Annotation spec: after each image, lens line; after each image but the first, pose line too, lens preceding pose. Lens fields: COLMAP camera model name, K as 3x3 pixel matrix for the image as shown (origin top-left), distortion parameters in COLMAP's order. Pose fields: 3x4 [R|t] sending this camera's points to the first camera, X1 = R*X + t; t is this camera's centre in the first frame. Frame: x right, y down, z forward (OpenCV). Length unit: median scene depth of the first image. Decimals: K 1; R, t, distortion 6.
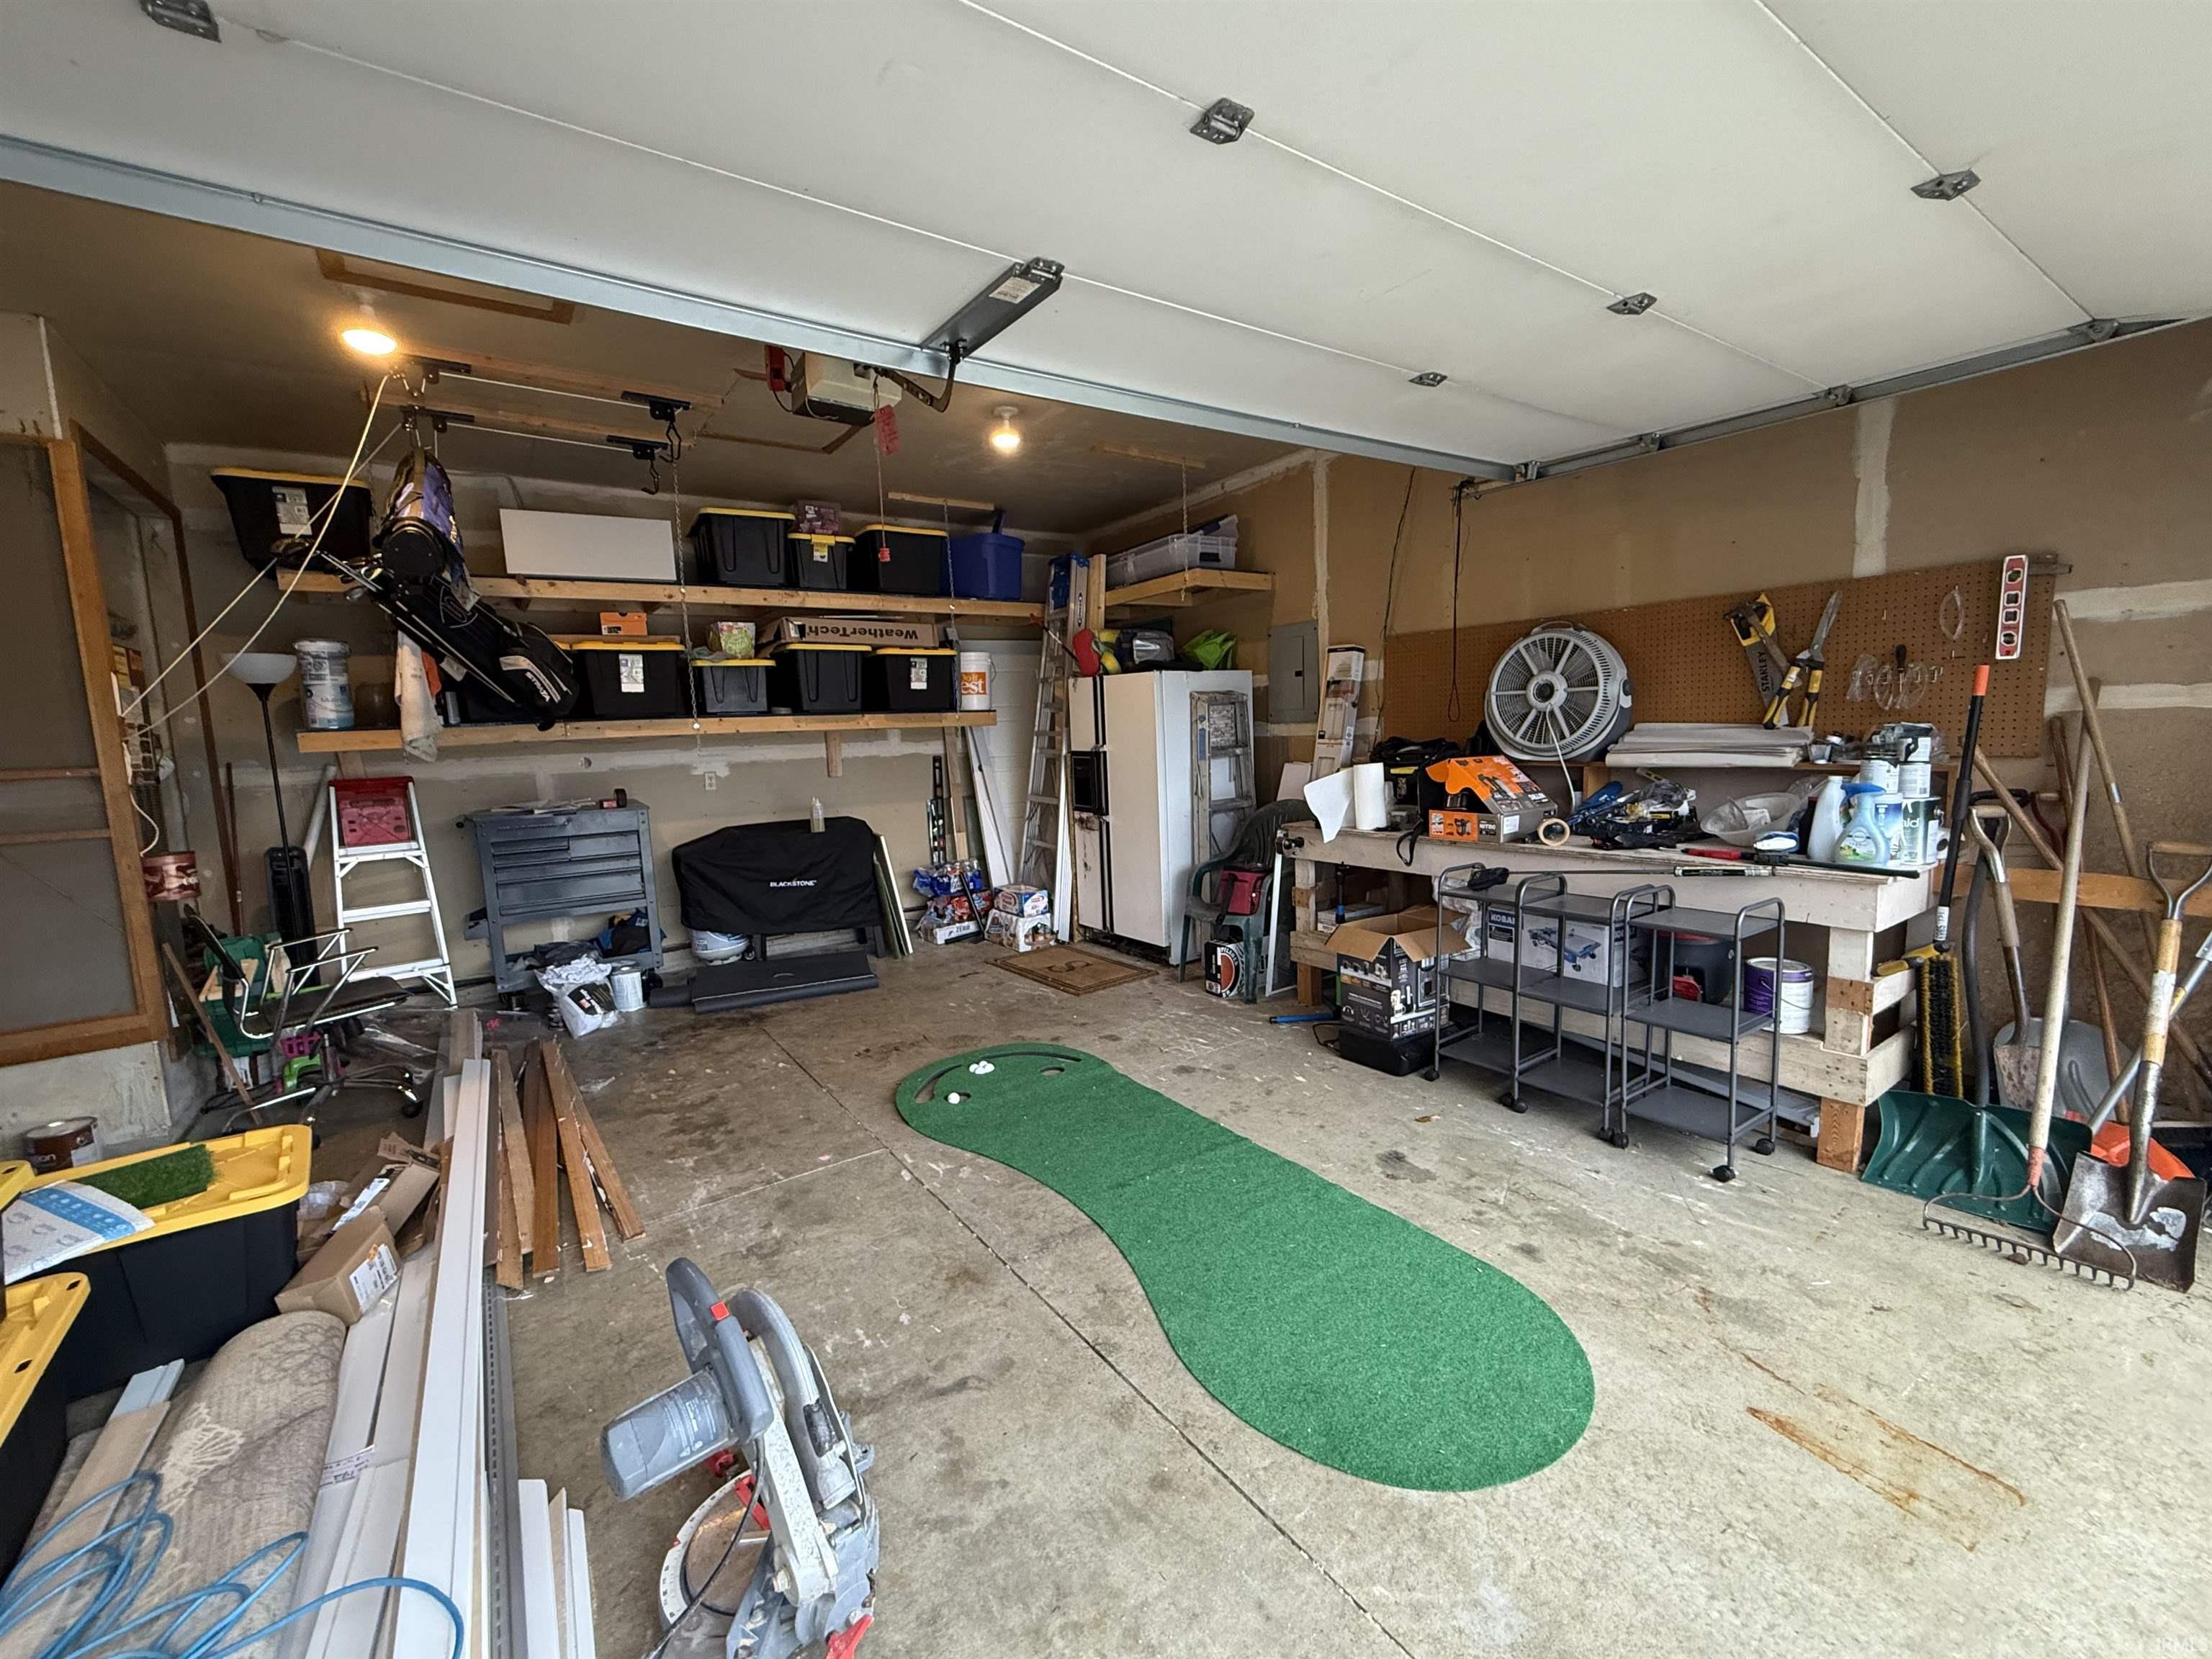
lens RADIAL K [[881.5, 0, 1104.5], [0, 881.5, 830.5], [0, 0, 1]] dist [-0.000444, 0.000017]
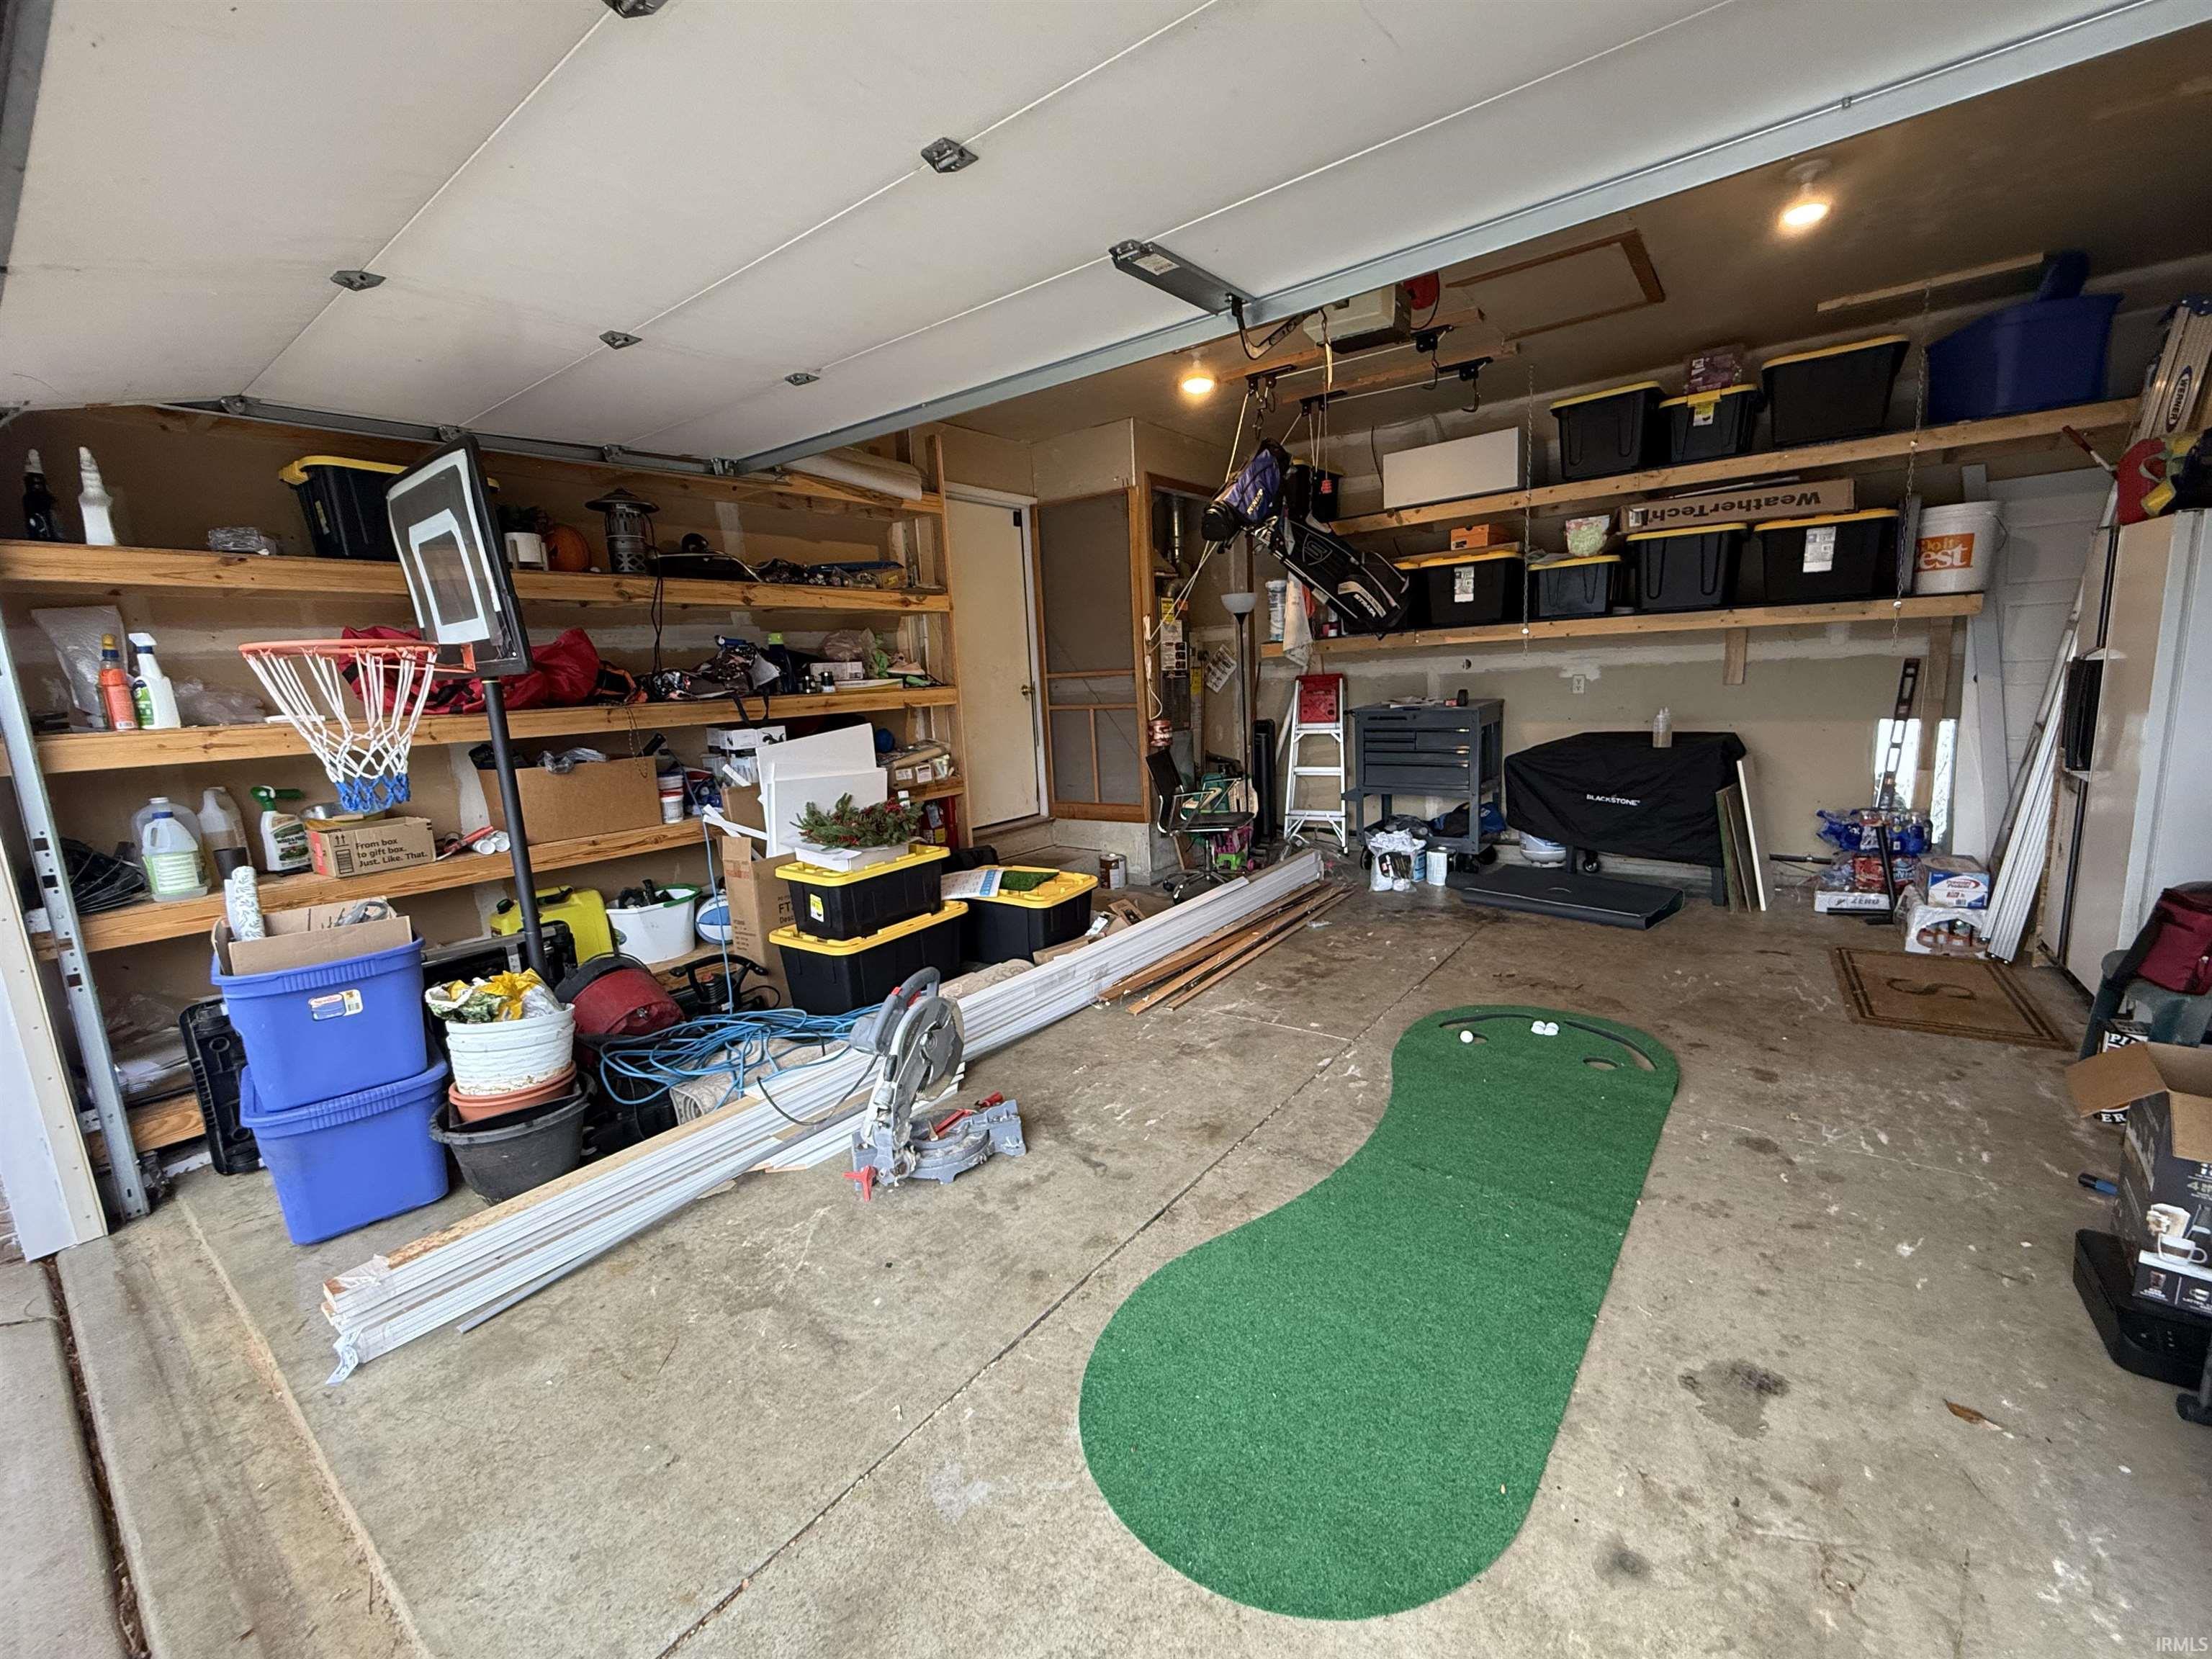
lens RADIAL K [[881.5, 0, 1116.2], [0, 881.5, 824.7], [0, 0, 1]] dist [-0.000444, 0.000017]
pose [[0.337794, 0.185155, -0.922829, 0.381431], [-0.069435, 0.982691, 0.171749, -0.042786], [0.938655, 0.006060, 0.344803, 0.217472]]
